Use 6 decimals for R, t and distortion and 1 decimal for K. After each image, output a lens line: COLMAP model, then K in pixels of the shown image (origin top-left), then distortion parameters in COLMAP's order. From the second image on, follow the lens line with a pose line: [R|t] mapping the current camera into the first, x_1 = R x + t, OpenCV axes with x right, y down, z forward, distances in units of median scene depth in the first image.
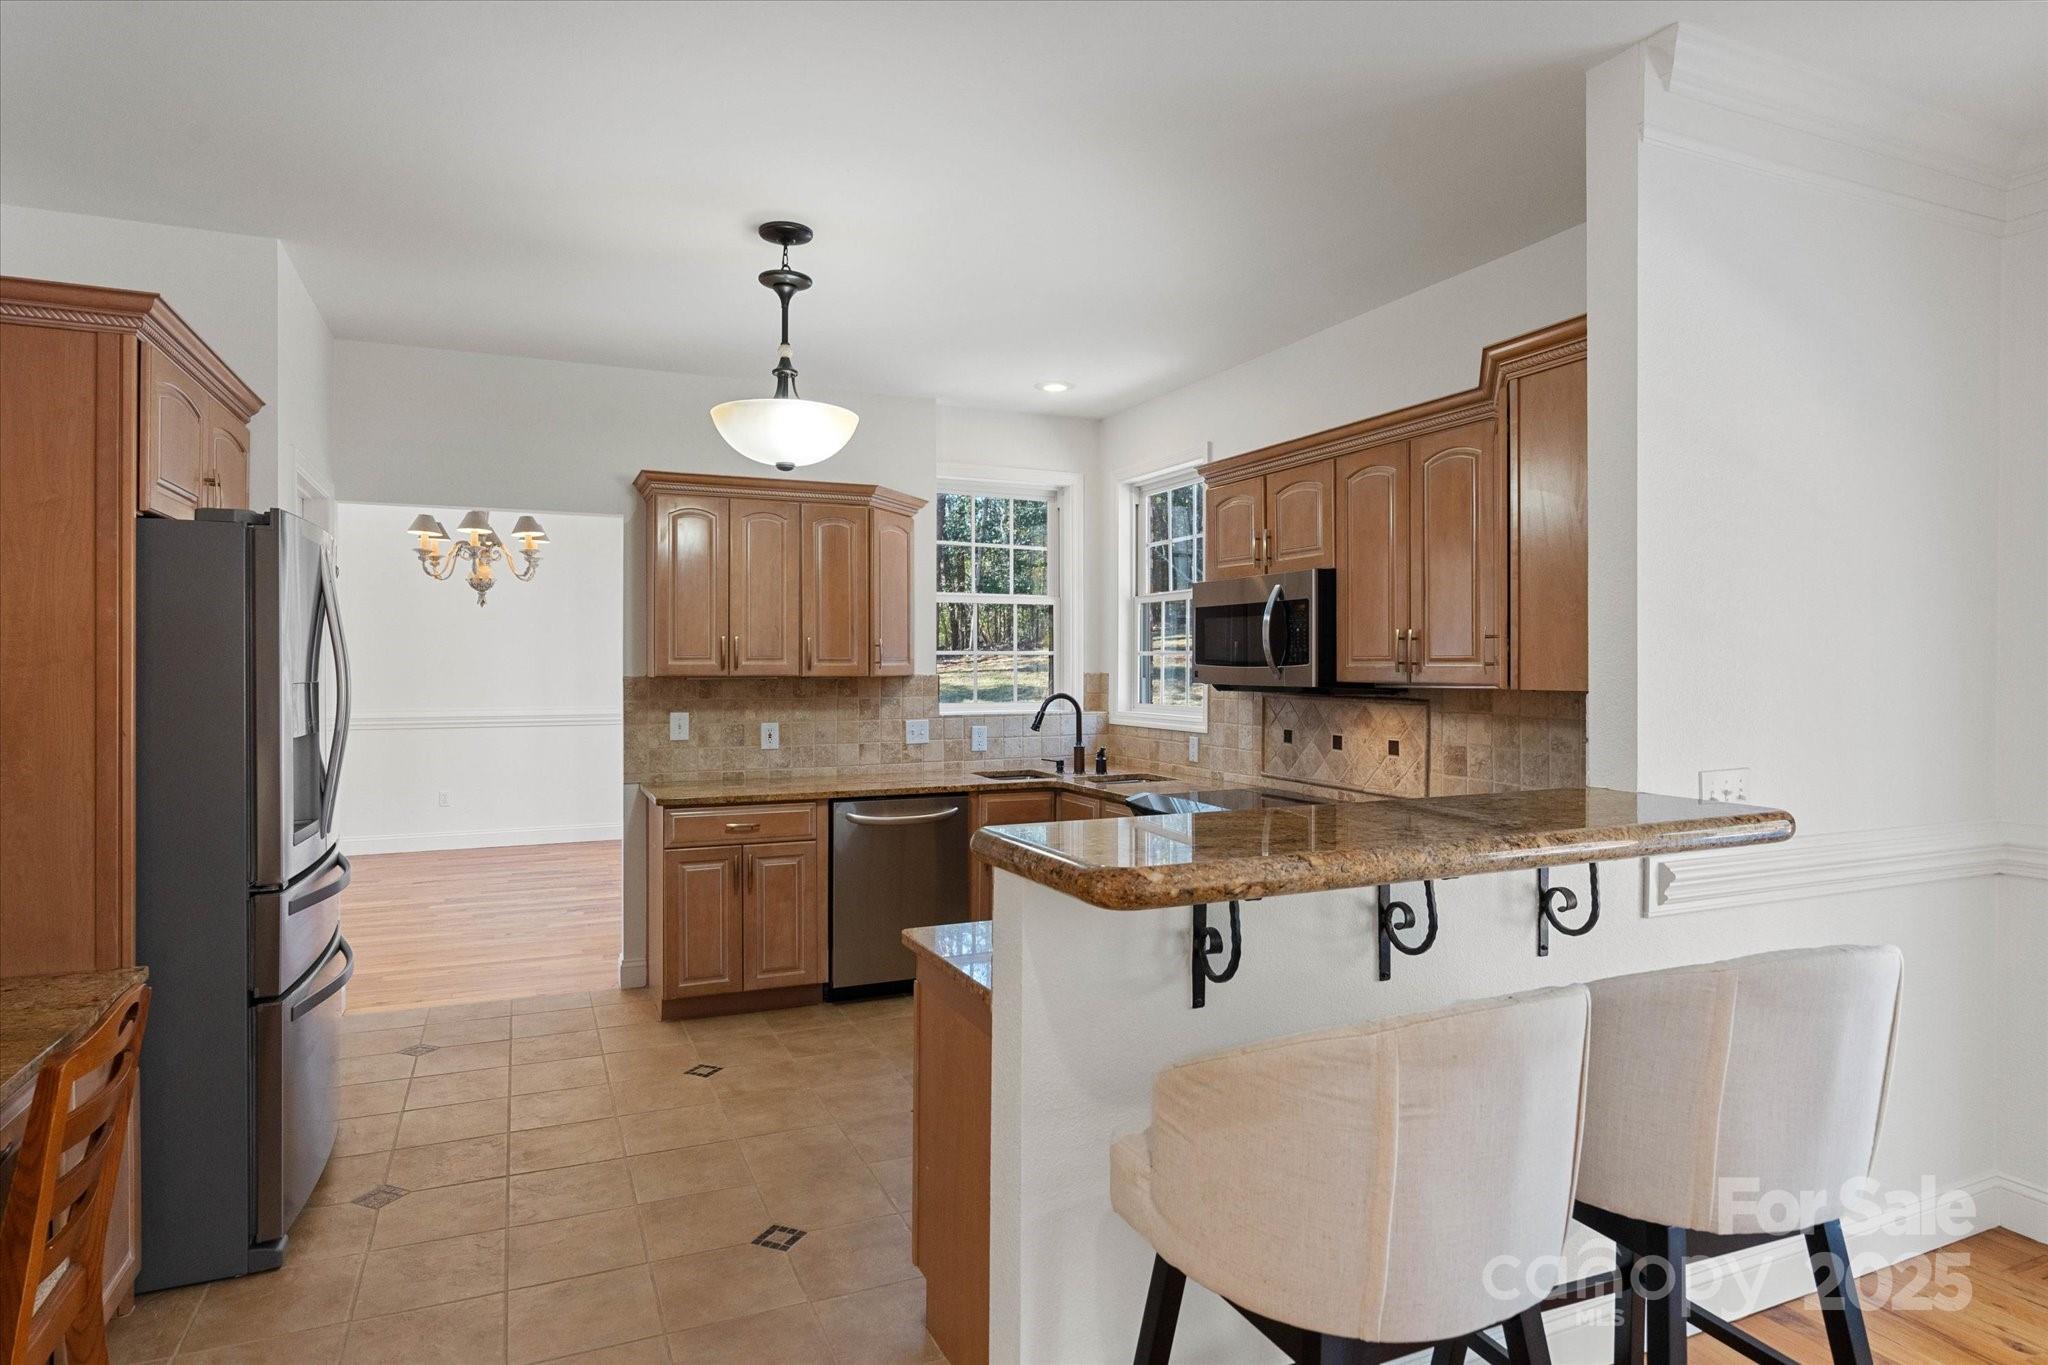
lens RADIAL K [[1099.4, 0, 1011.5], [0, 1099.4, 675.0], [0, 0, 1]] dist [0.000919, 0.000429]
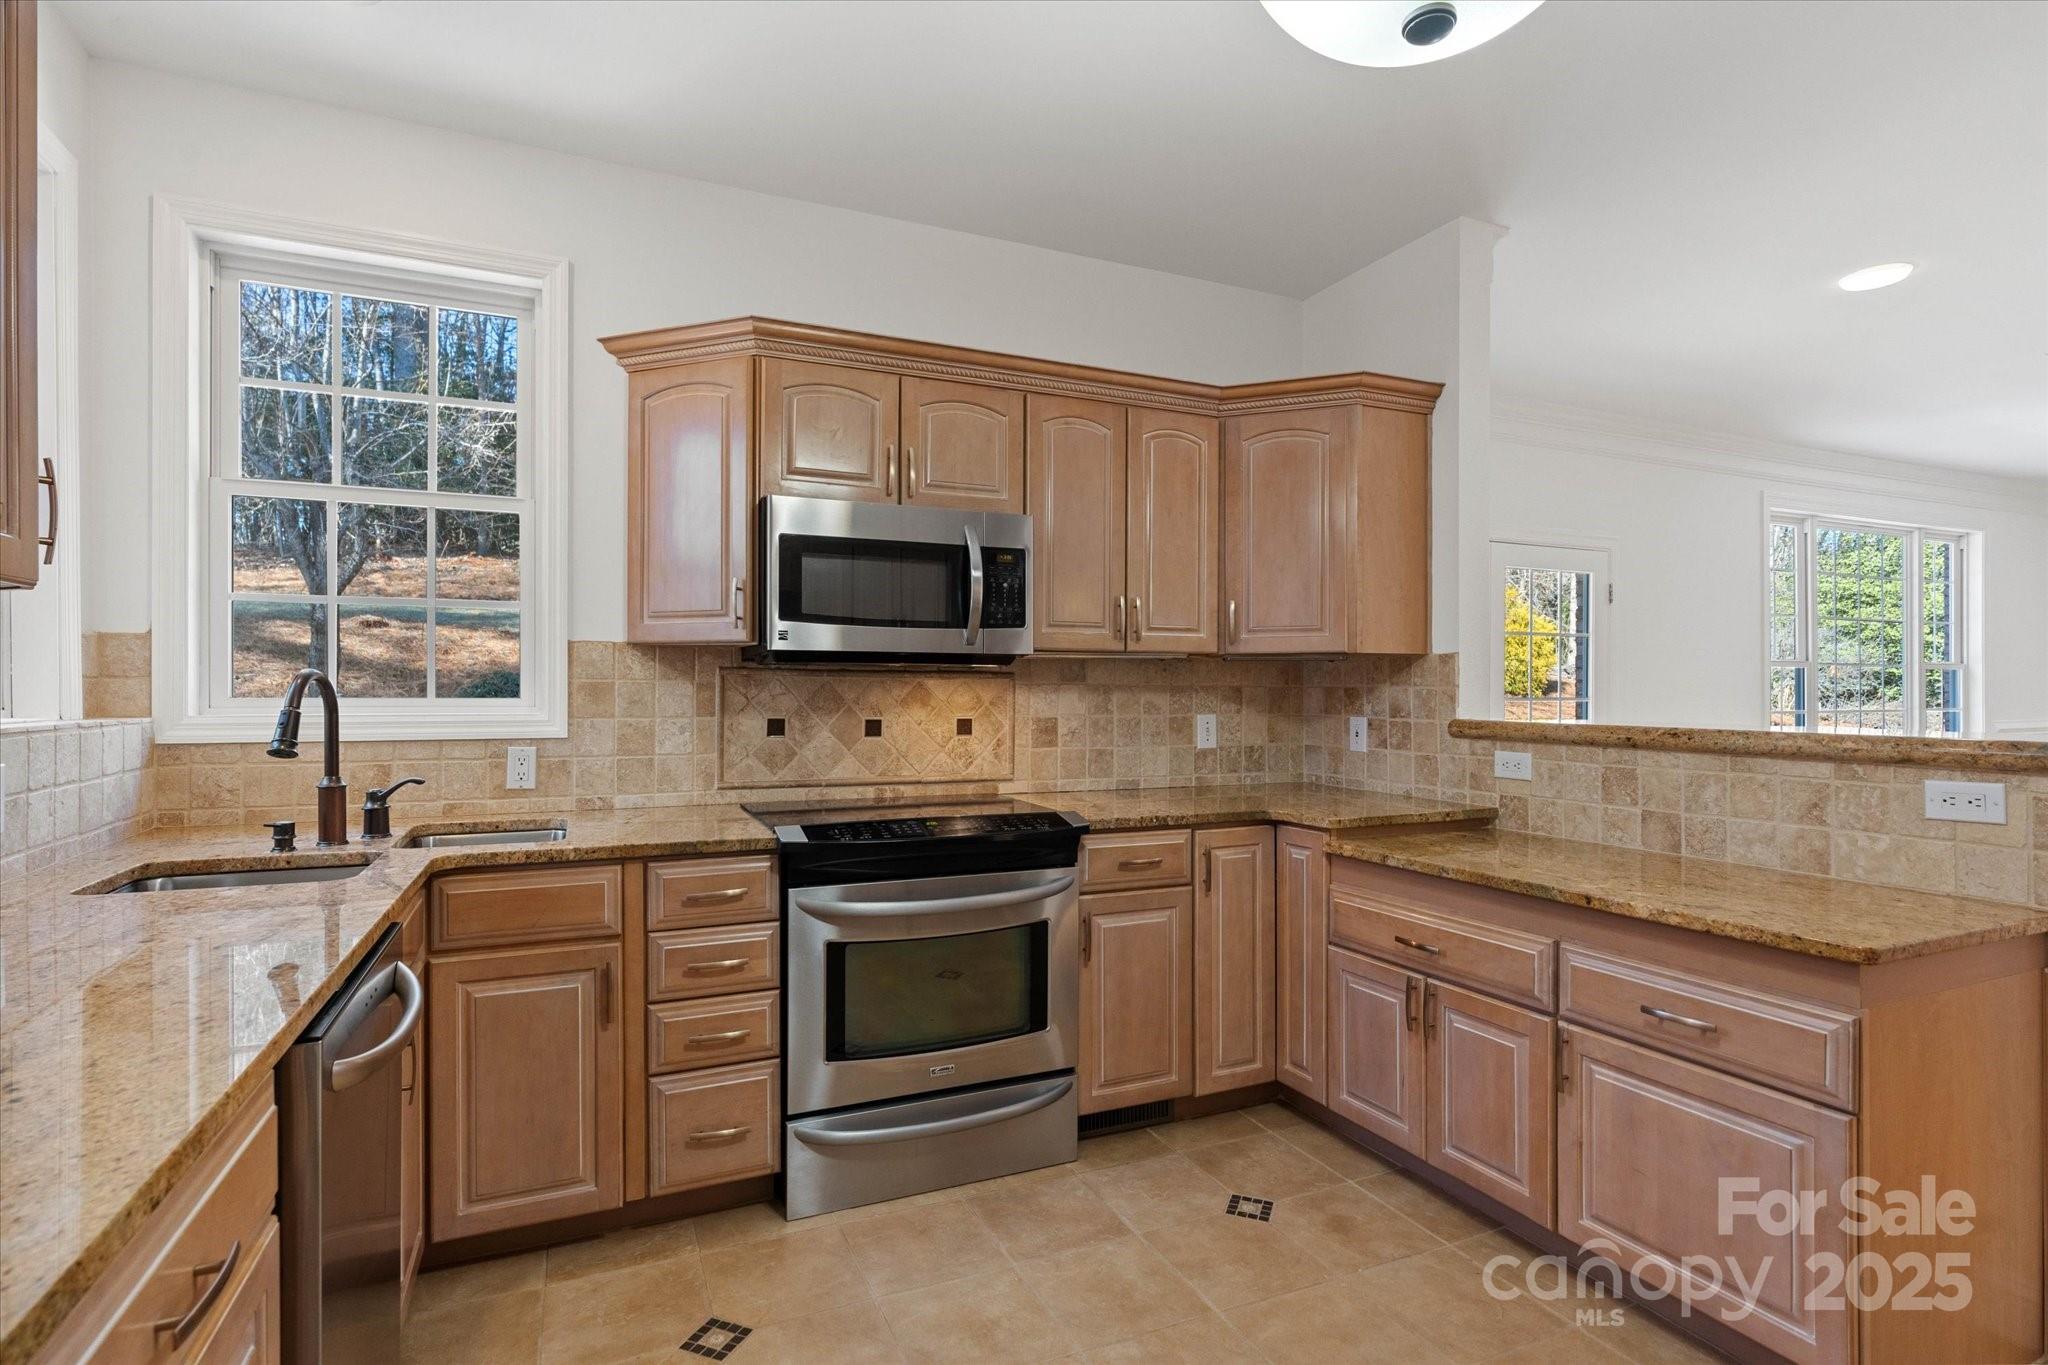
lens RADIAL K [[994.1, 0, 995.6], [0, 994.1, 692.9], [0, 0, 1]] dist [-0.002326, -0.000253]
pose [[0.019842, -0.004202, 0.999794, -0.379692], [0.006691, 0.999969, 0.004070, 0.028716], [-0.999781, 0.006609, 0.019869, 0.778574]]
